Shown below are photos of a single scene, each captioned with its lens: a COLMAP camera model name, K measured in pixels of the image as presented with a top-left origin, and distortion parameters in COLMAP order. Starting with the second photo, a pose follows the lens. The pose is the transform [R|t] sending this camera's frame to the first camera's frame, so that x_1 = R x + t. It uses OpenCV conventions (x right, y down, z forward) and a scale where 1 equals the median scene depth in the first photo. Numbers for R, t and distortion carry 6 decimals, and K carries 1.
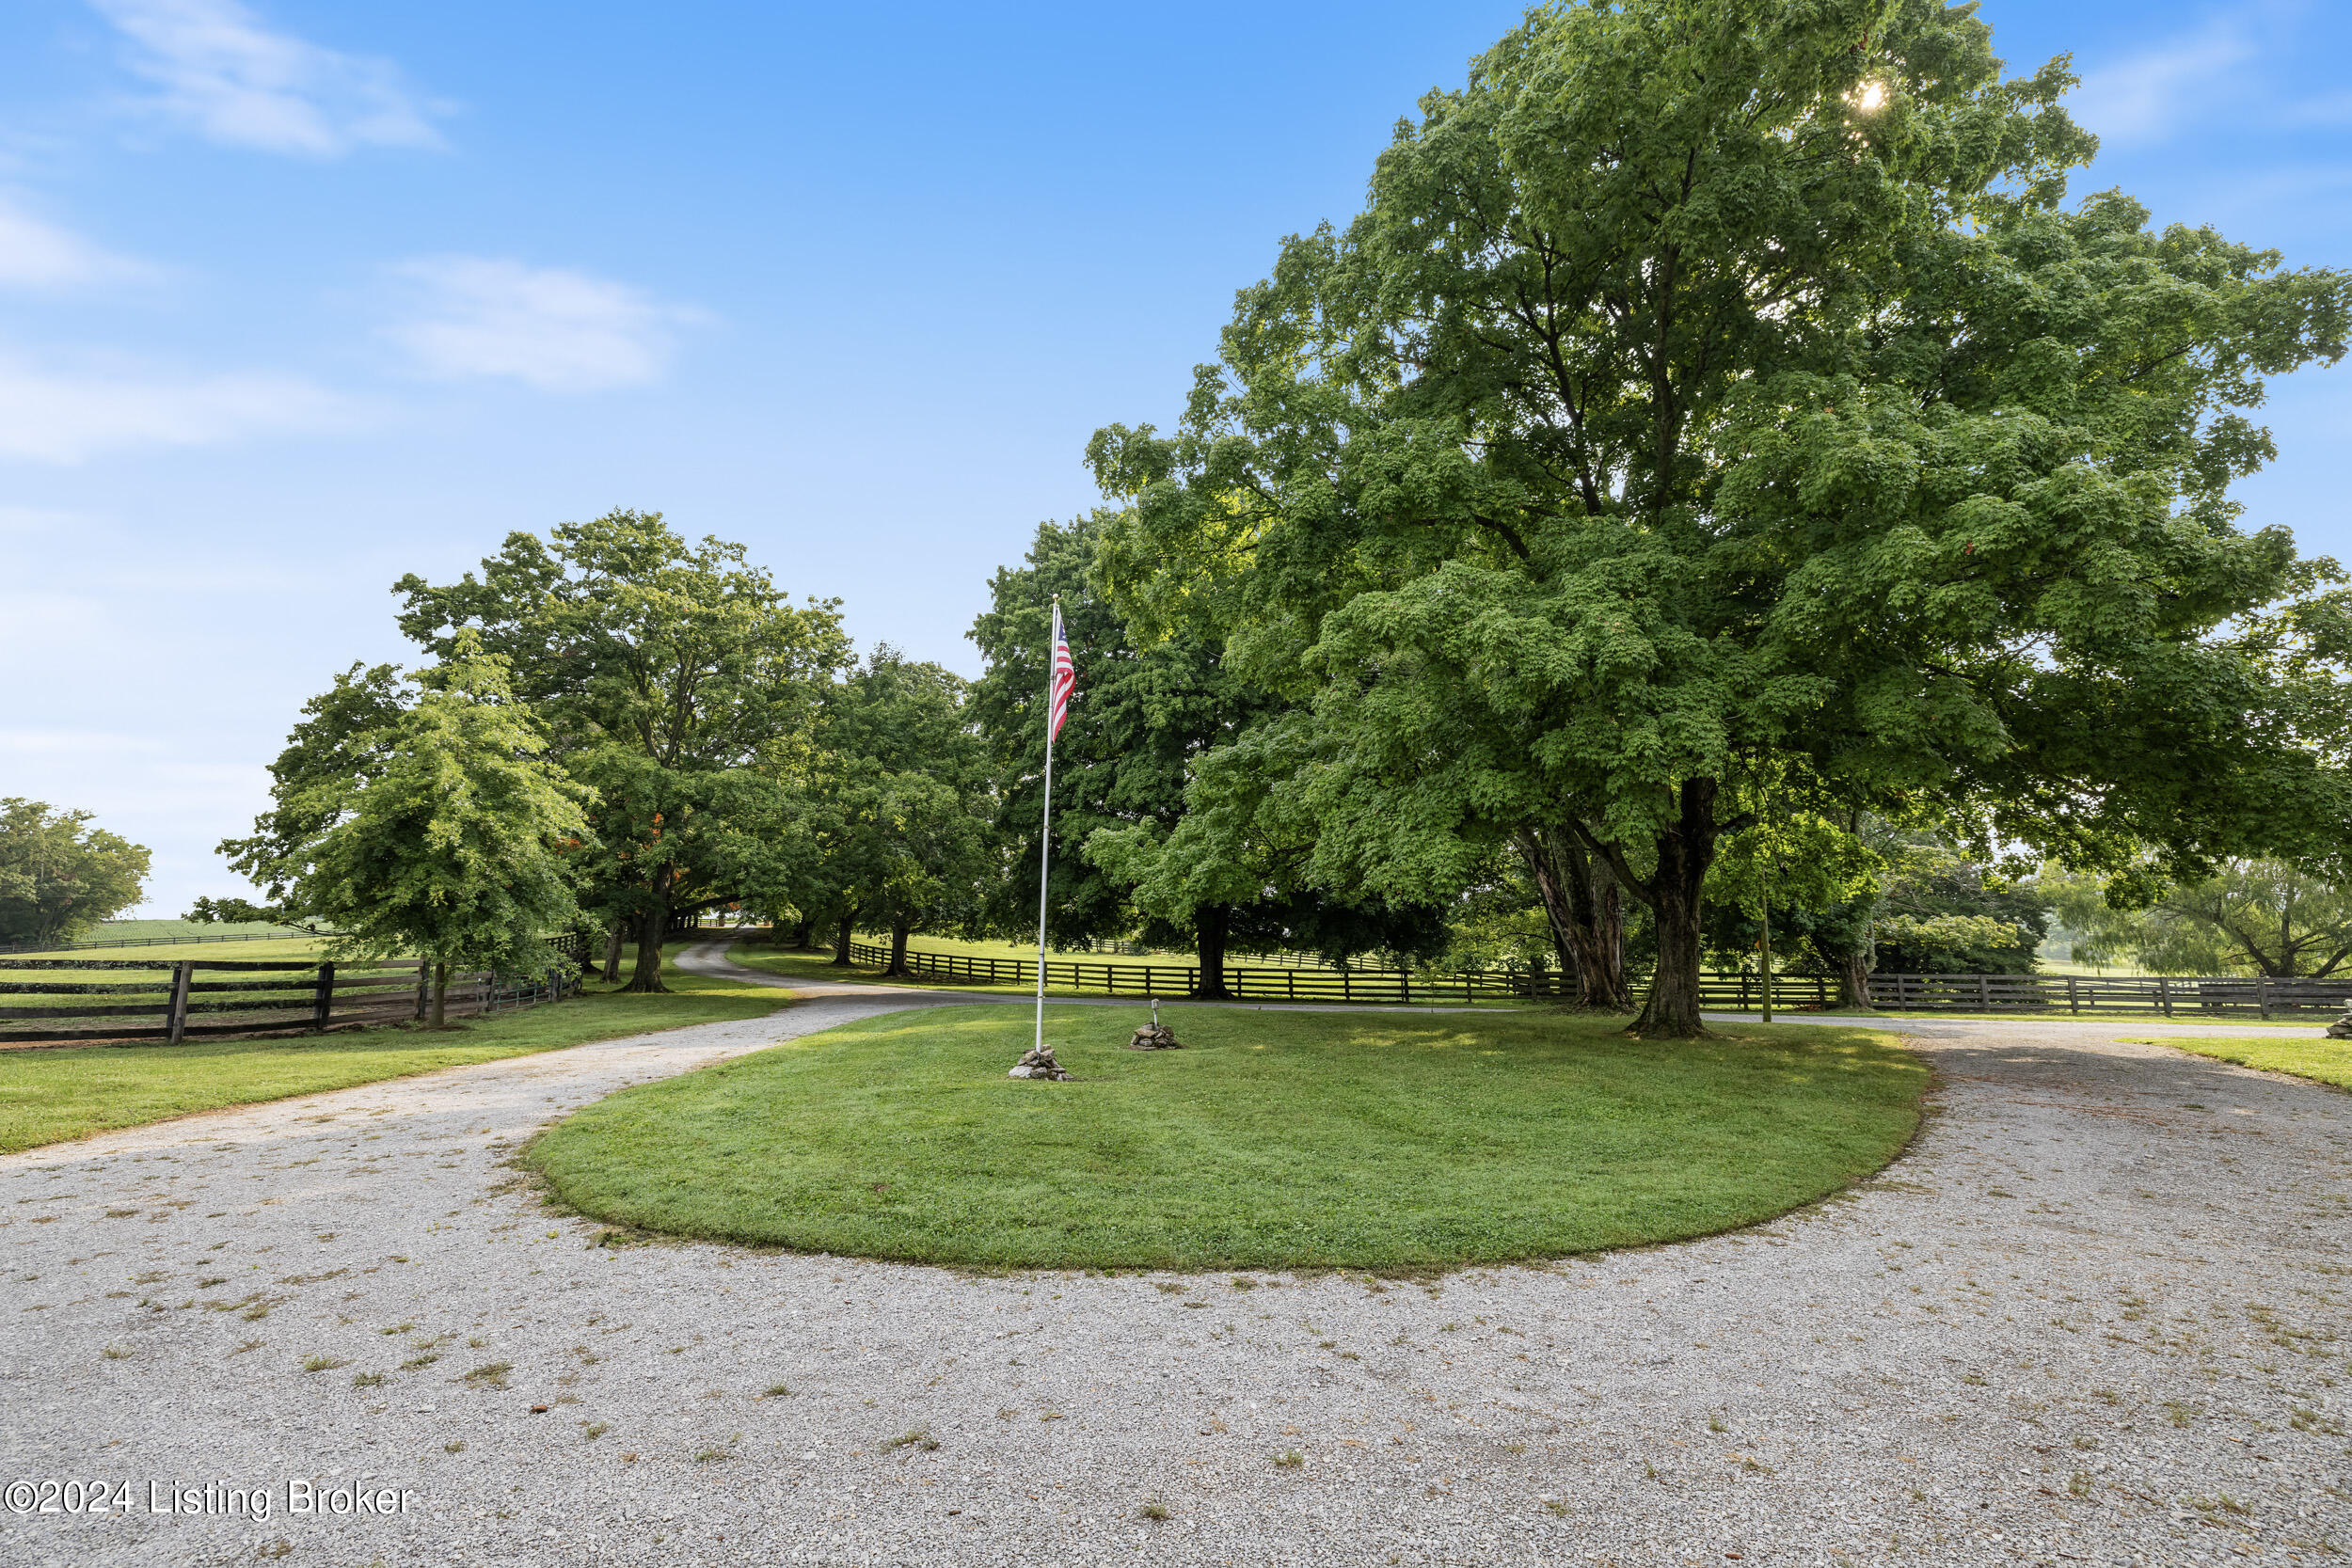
lens RADIAL K [[994.8, 0, 1170.7], [0, 994.8, 801.0], [0, 0, 1]] dist [0.000982, 0.000143]
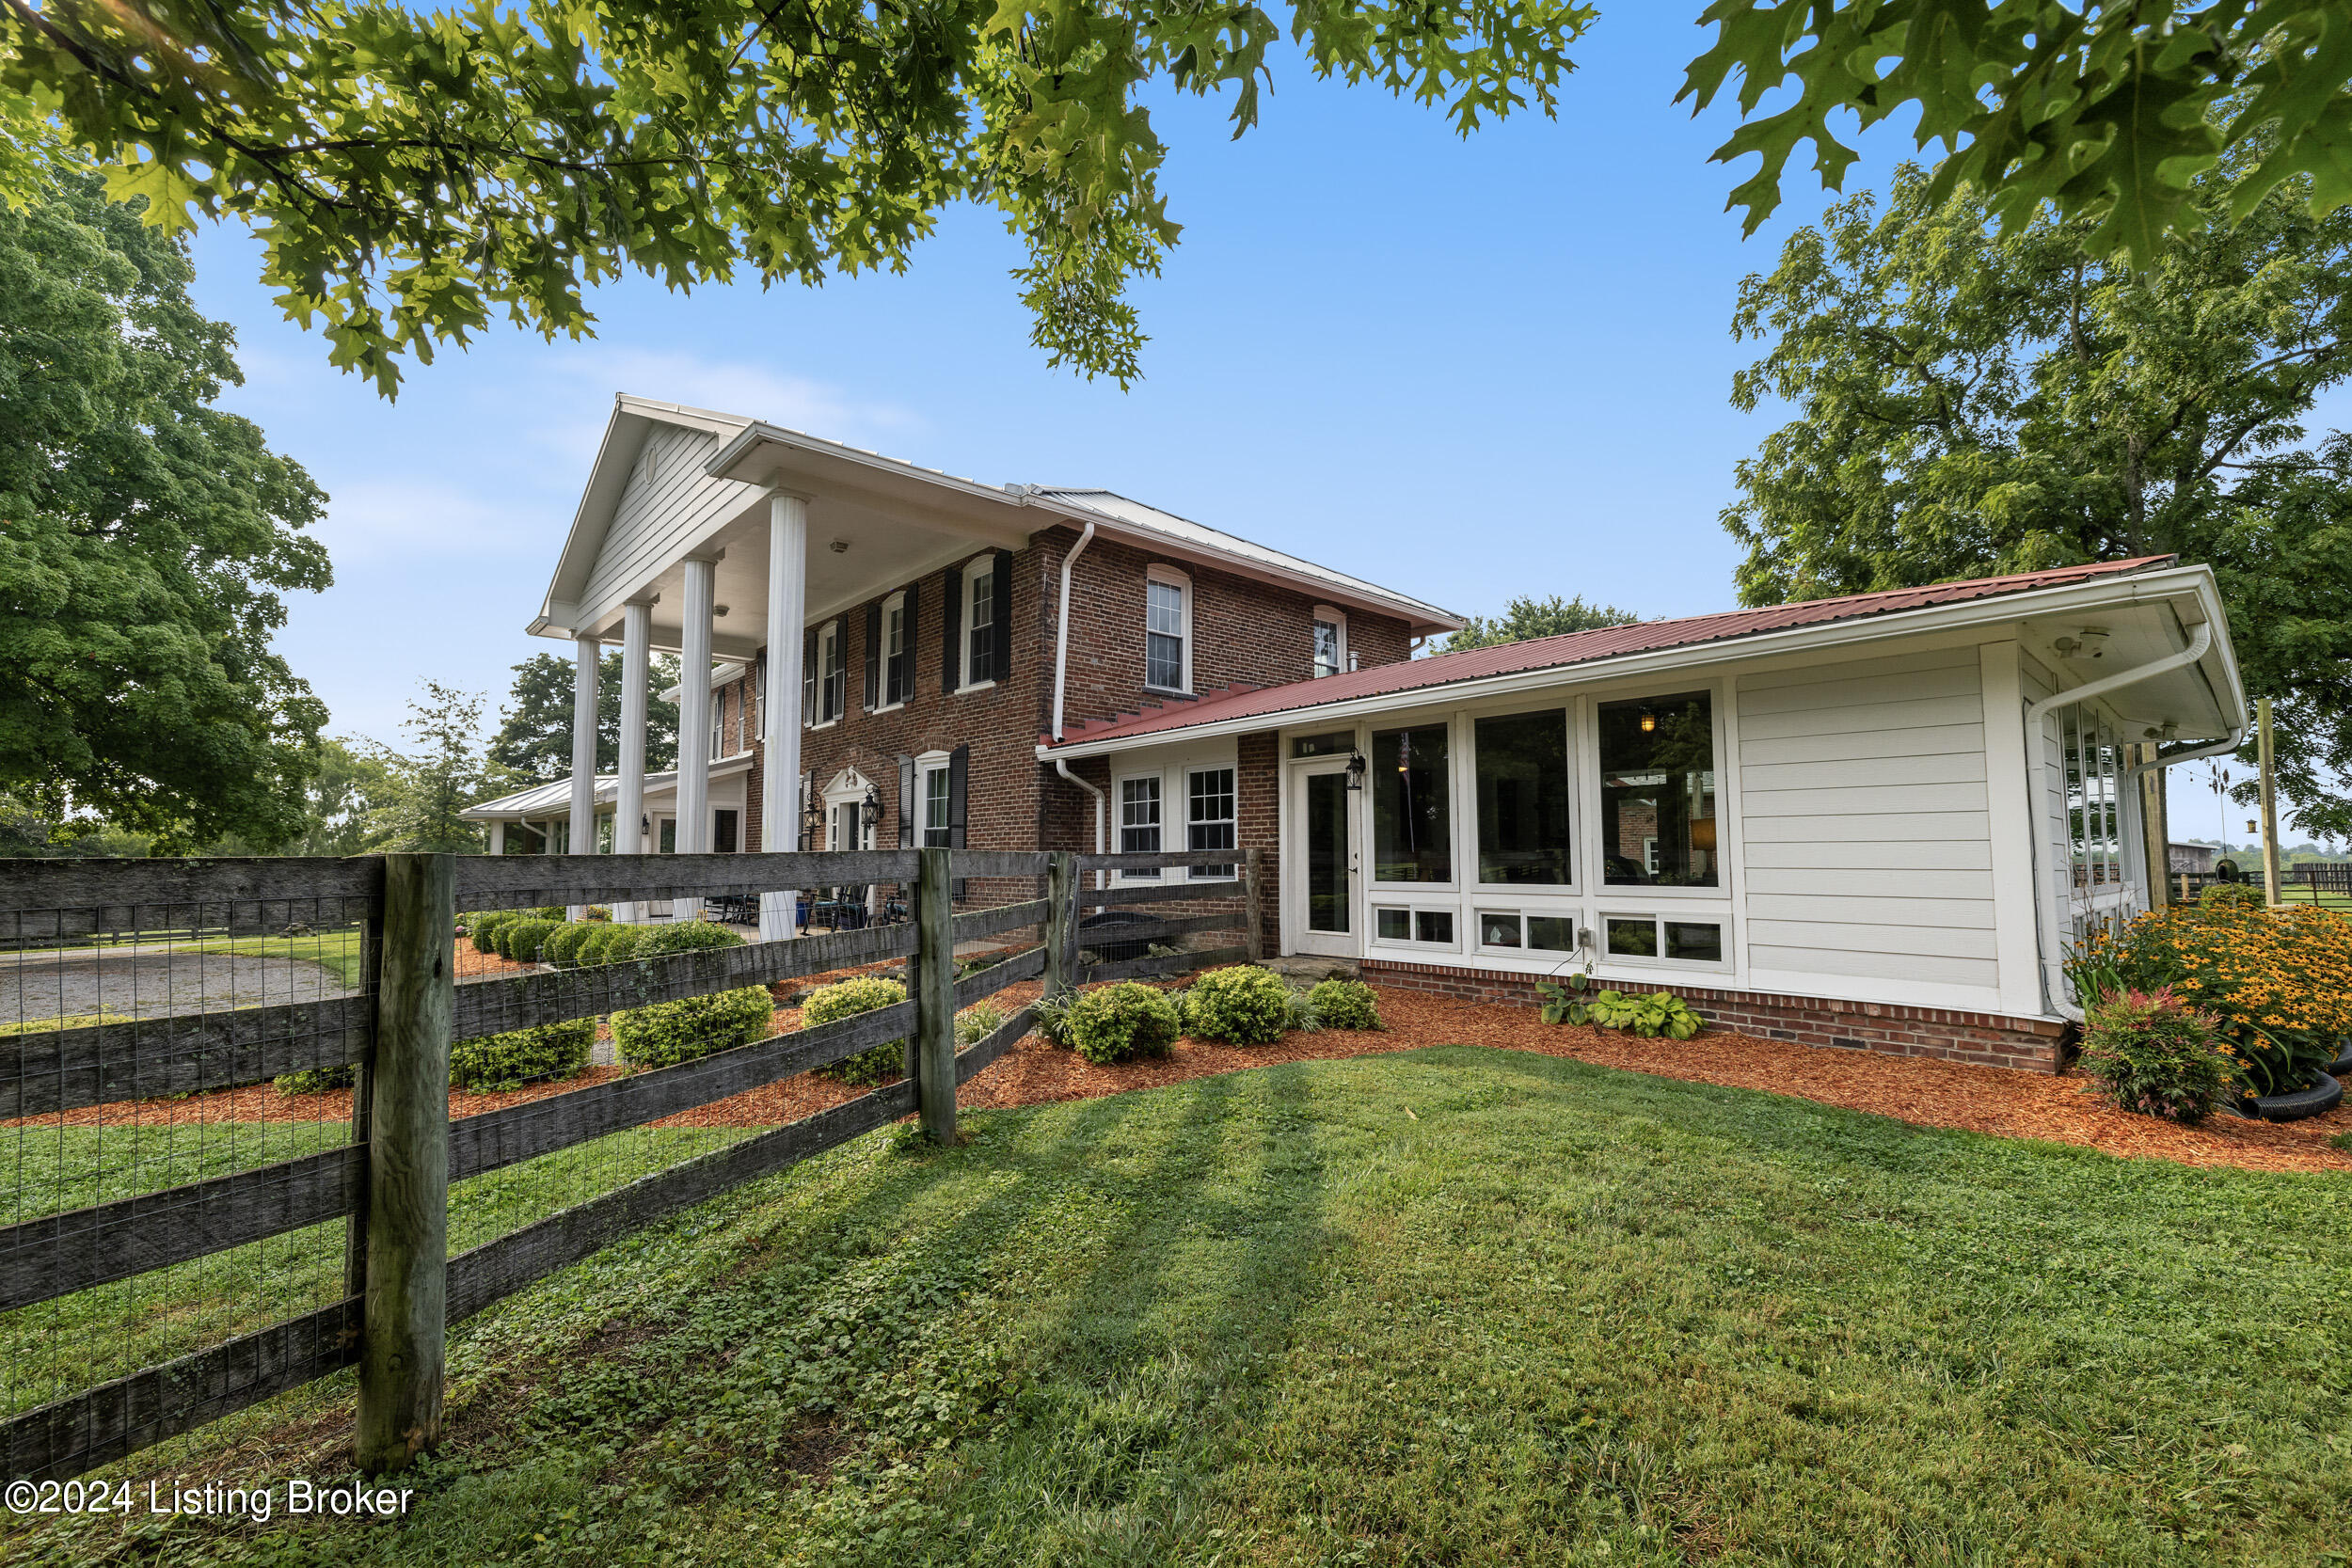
lens RADIAL K [[983.3, 0, 1178.3], [0, 983.3, 768.6], [0, 0, 1]] dist [-0.000428, 0.000169]
pose [[0.029443, 0.100310, 0.994521, -0.243356], [-0.121905, 0.987885, -0.096031, -0.037075], [-0.992105, -0.118410, 0.041315, -0.286218]]
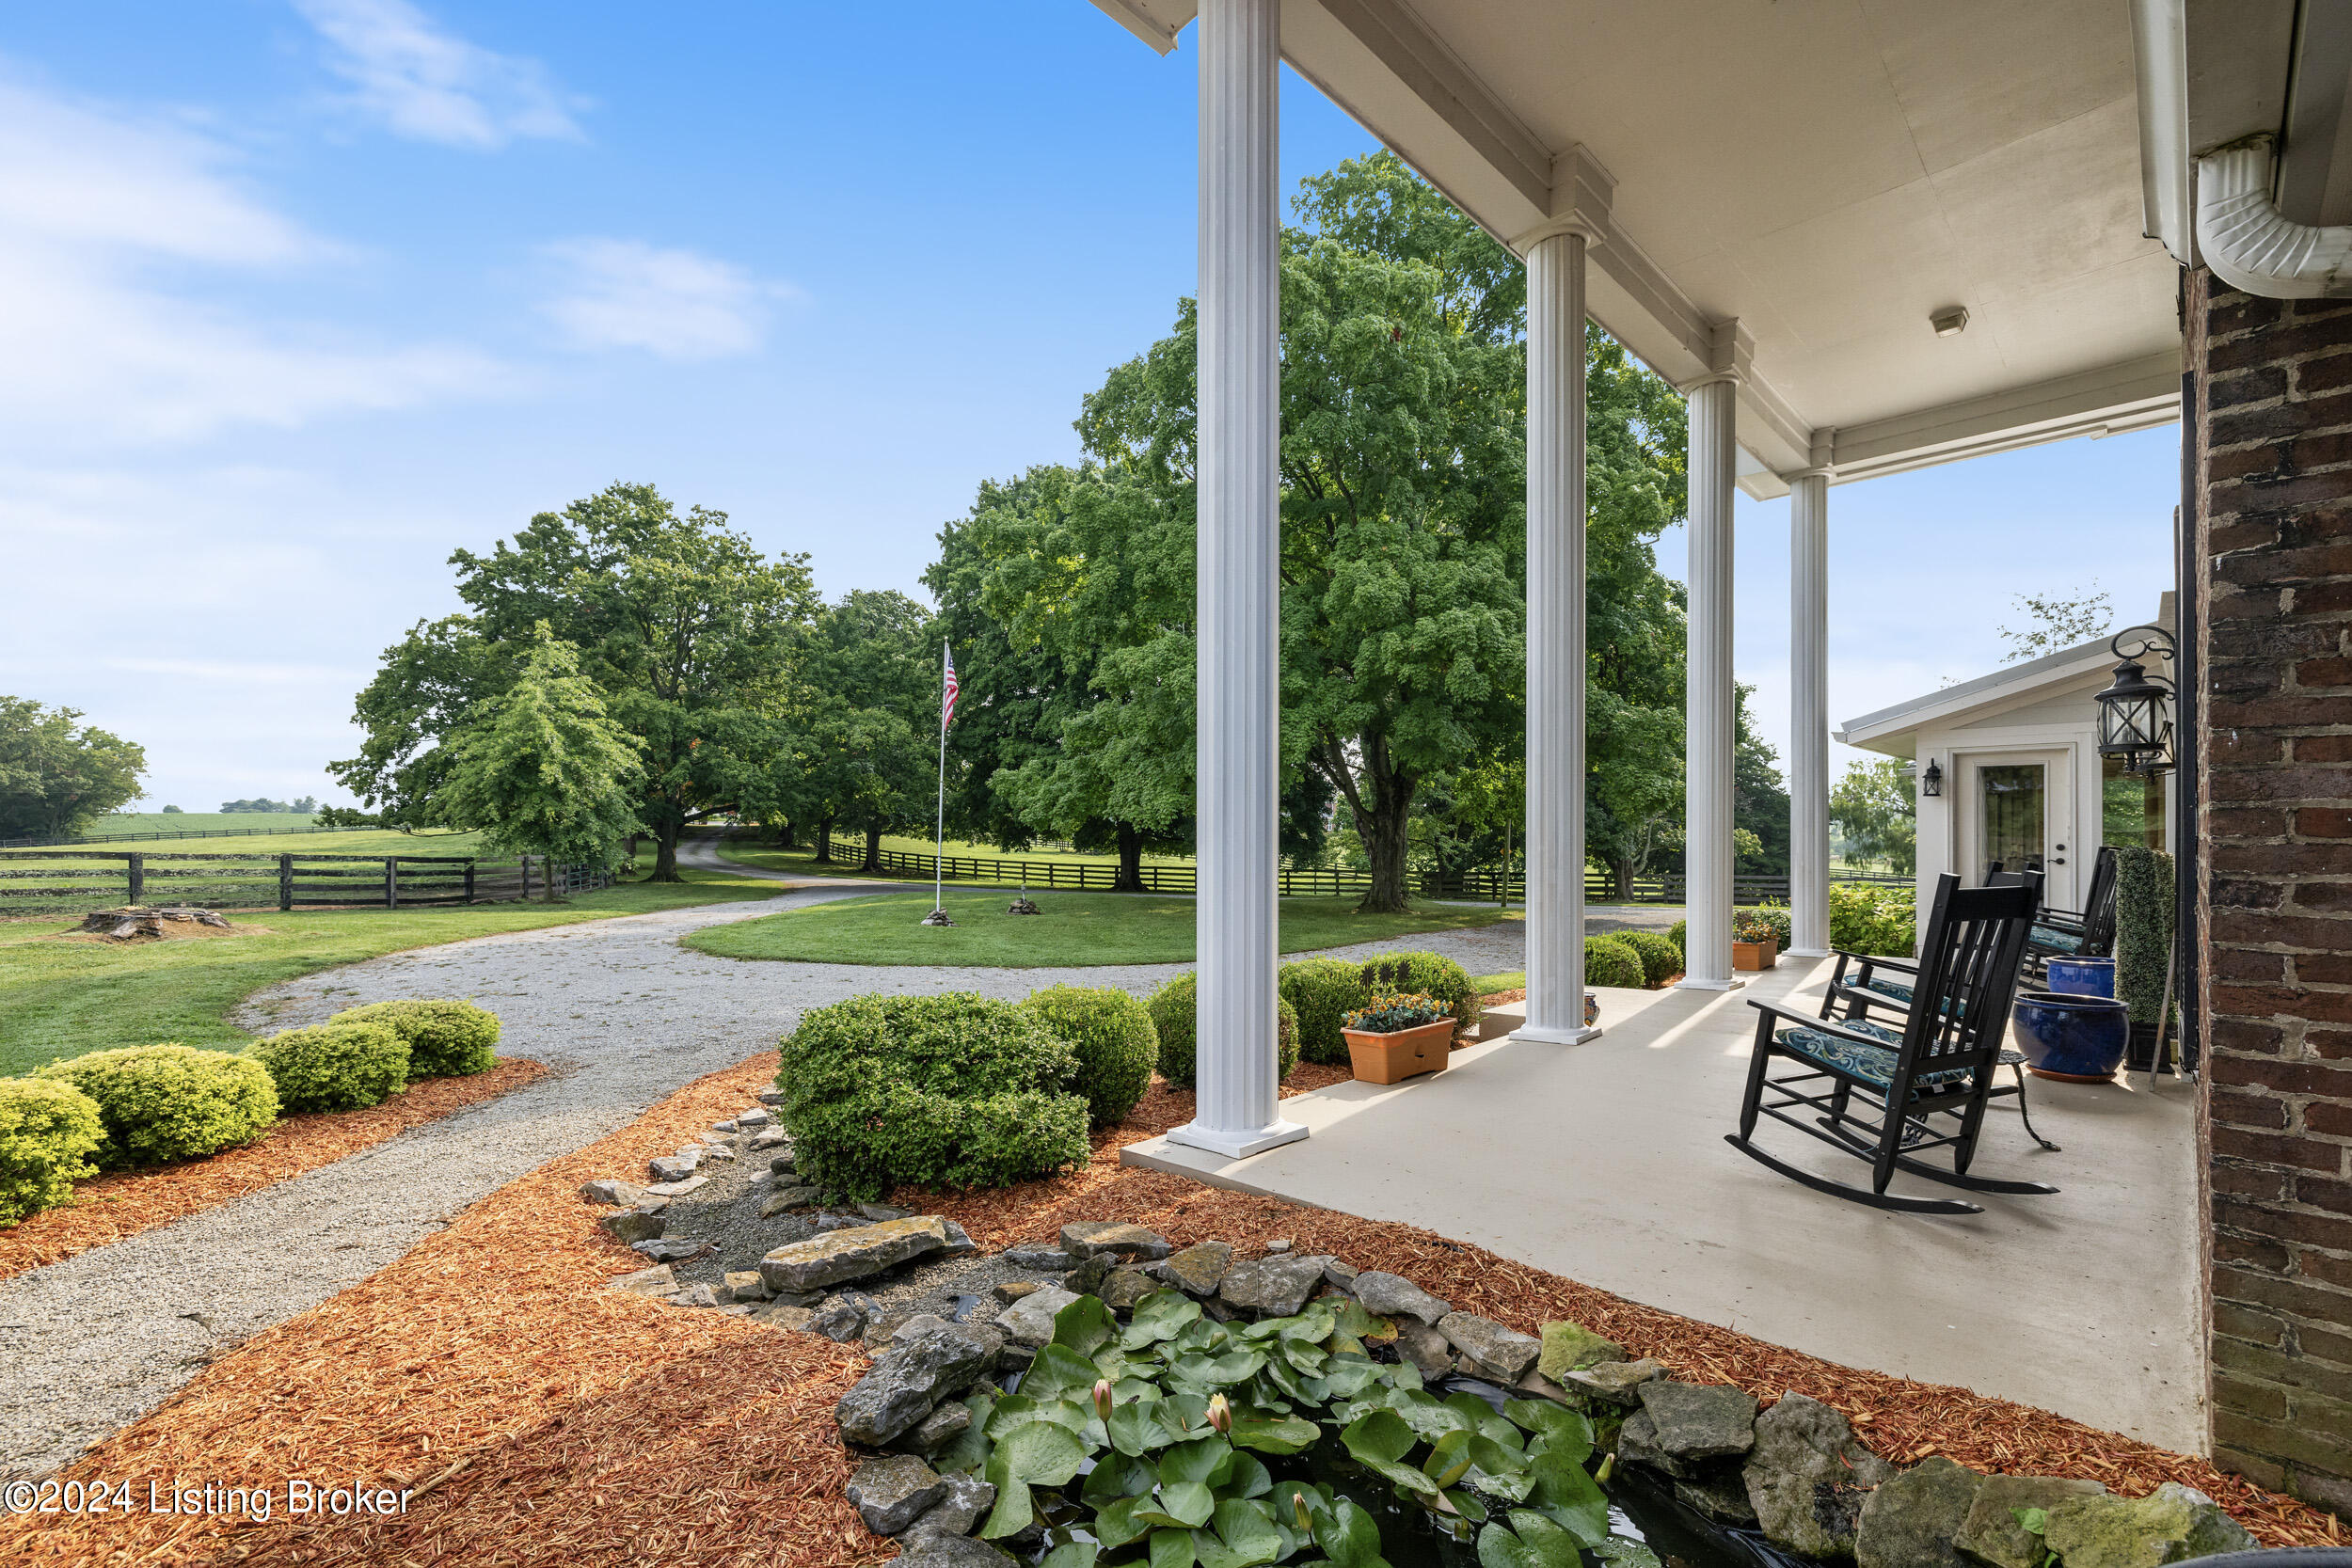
lens RADIAL K [[1018.2, 0, 1173.2], [0, 1018.2, 843.3], [0, 0, 1]] dist [0.001284, 0.000111]
pose [[0.999849, 0.006461, 0.016150, 0.094882], [-0.008698, 0.989748, 0.142561, -0.047354], [-0.015063, -0.142680, 0.989654, -0.288190]]
